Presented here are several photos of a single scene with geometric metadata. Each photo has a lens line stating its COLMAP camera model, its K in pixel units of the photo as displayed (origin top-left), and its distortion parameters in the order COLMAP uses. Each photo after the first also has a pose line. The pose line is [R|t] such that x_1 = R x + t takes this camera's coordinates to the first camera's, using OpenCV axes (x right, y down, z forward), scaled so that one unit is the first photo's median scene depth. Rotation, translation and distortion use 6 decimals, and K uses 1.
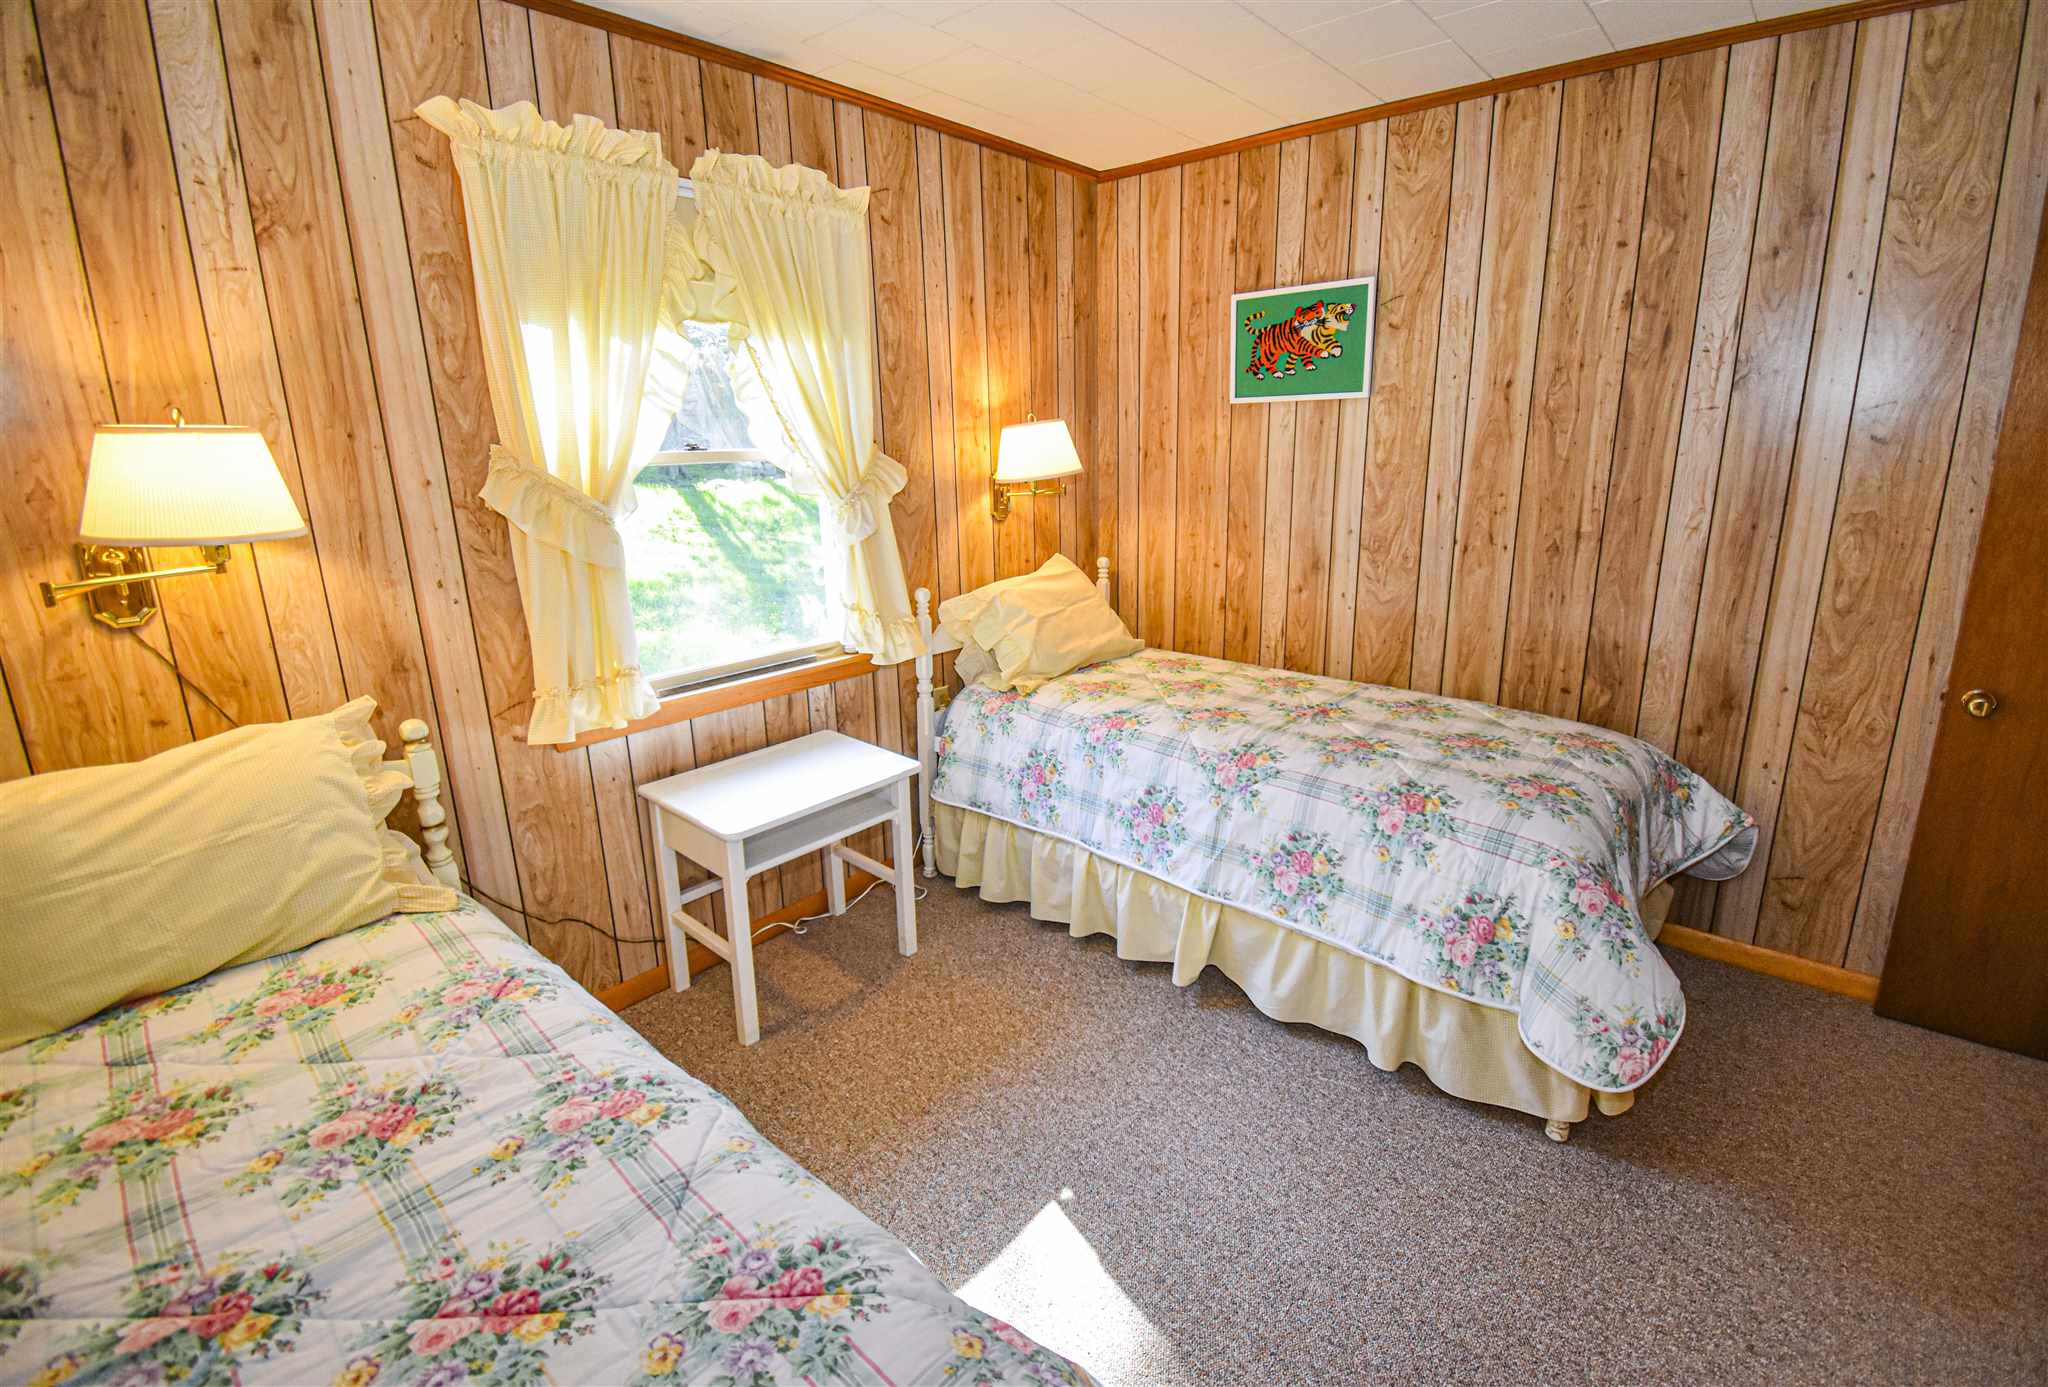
lens RADIAL K [[929.5, 0, 1047.1], [0, 929.5, 677.6], [0, 0, 1]] dist [0.027092, -0.029198]
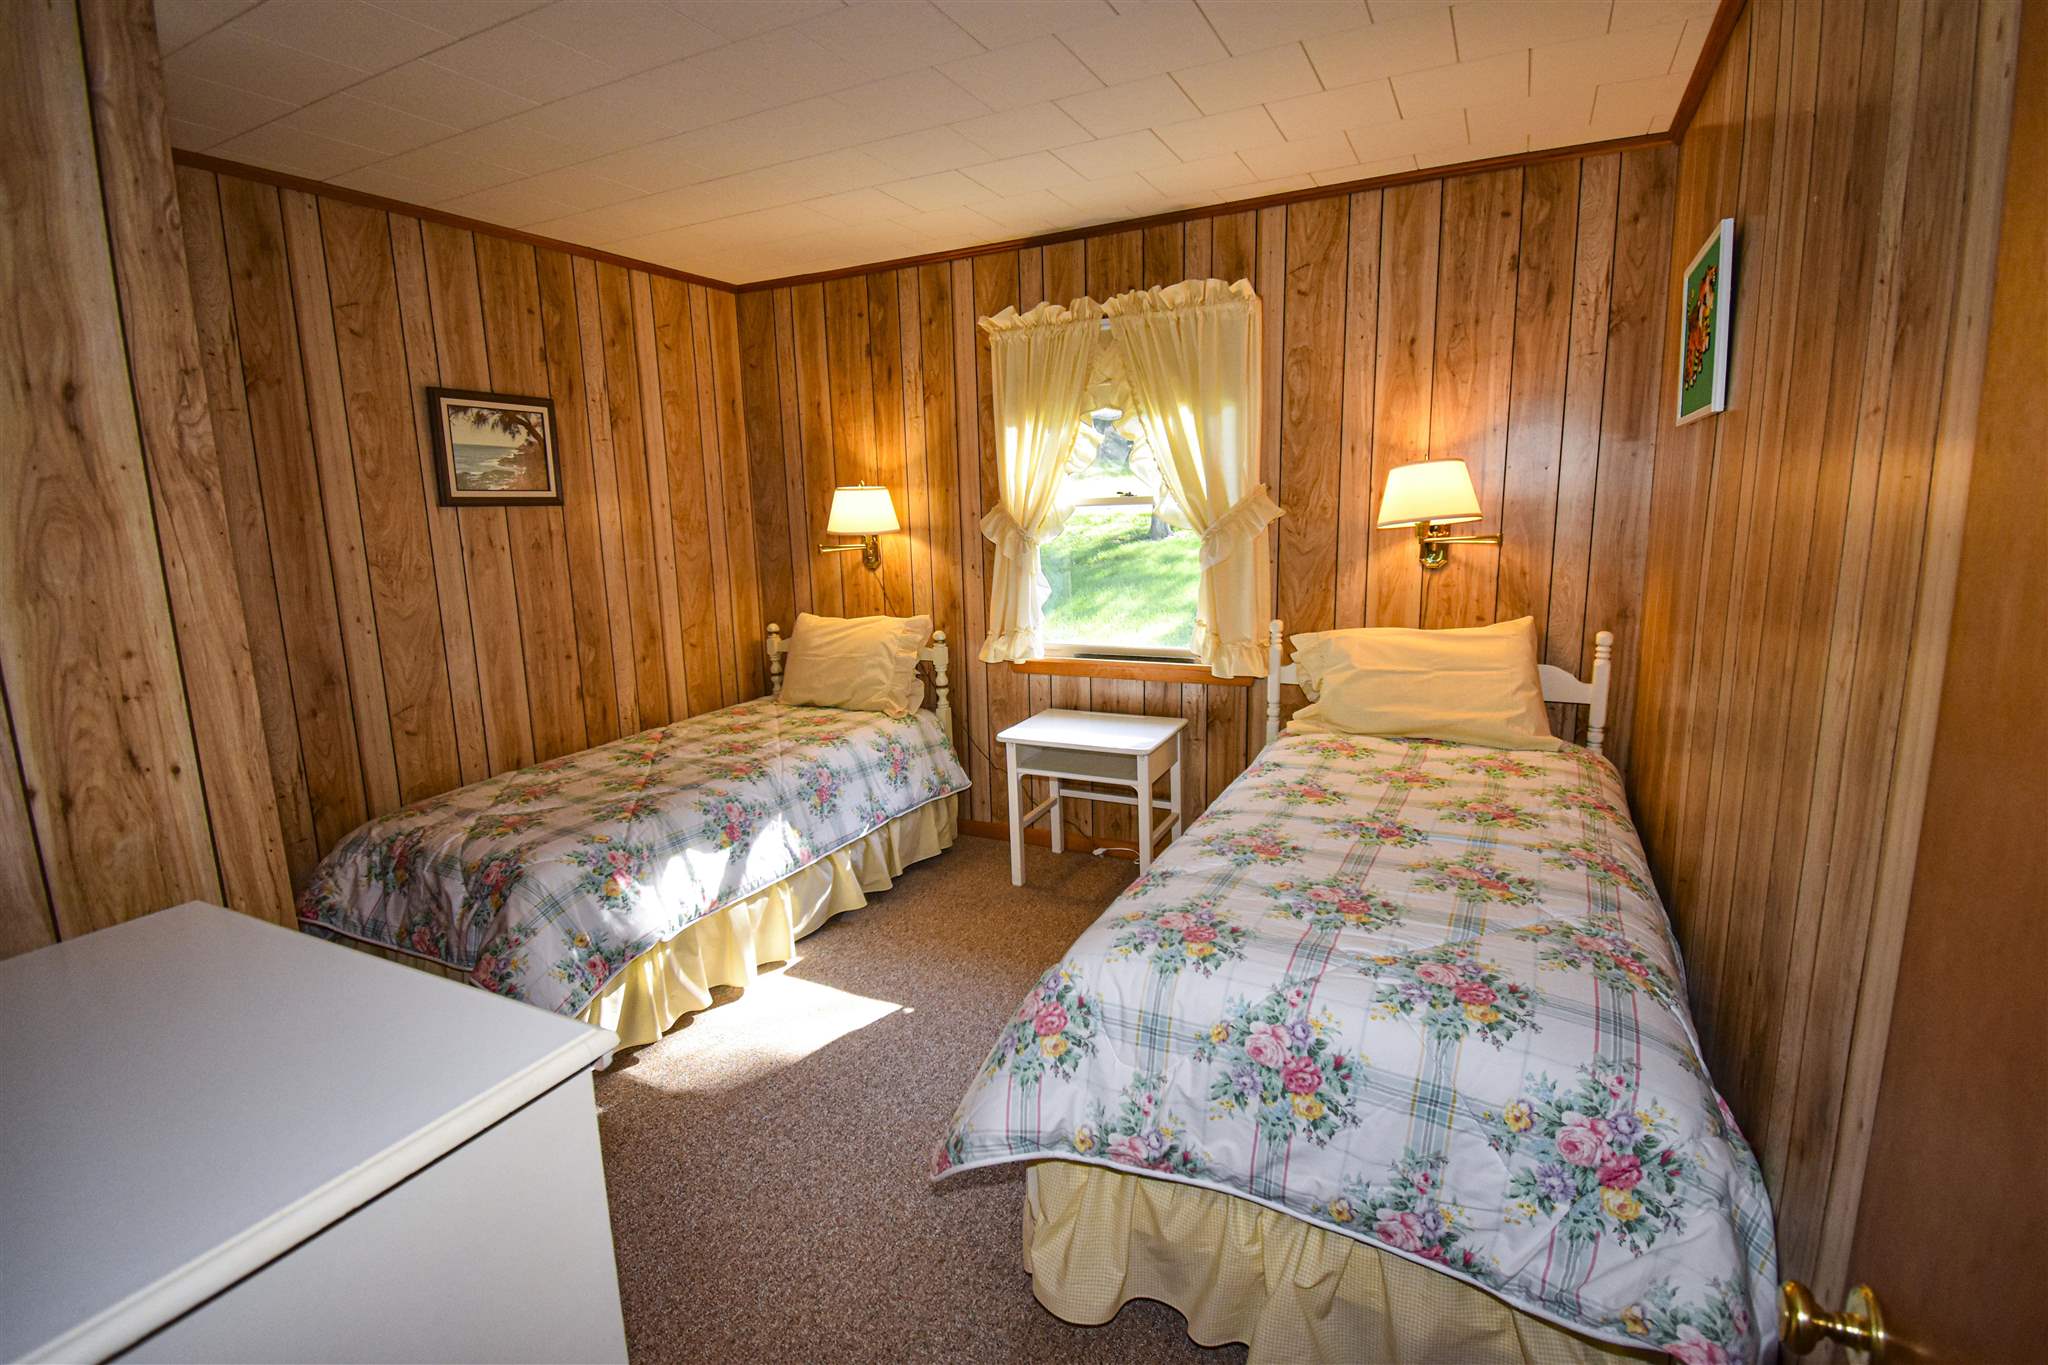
lens RADIAL K [[915.4, 0, 1029.7], [0, 915.4, 673.1], [0, 0, 1]] dist [0.021657, -0.026415]
pose [[0.230743, 0.179569, -0.956301, 0.937675], [-0.228020, 0.965435, 0.126266, -0.118573], [0.945920, 0.188921, 0.263713, 0.510119]]
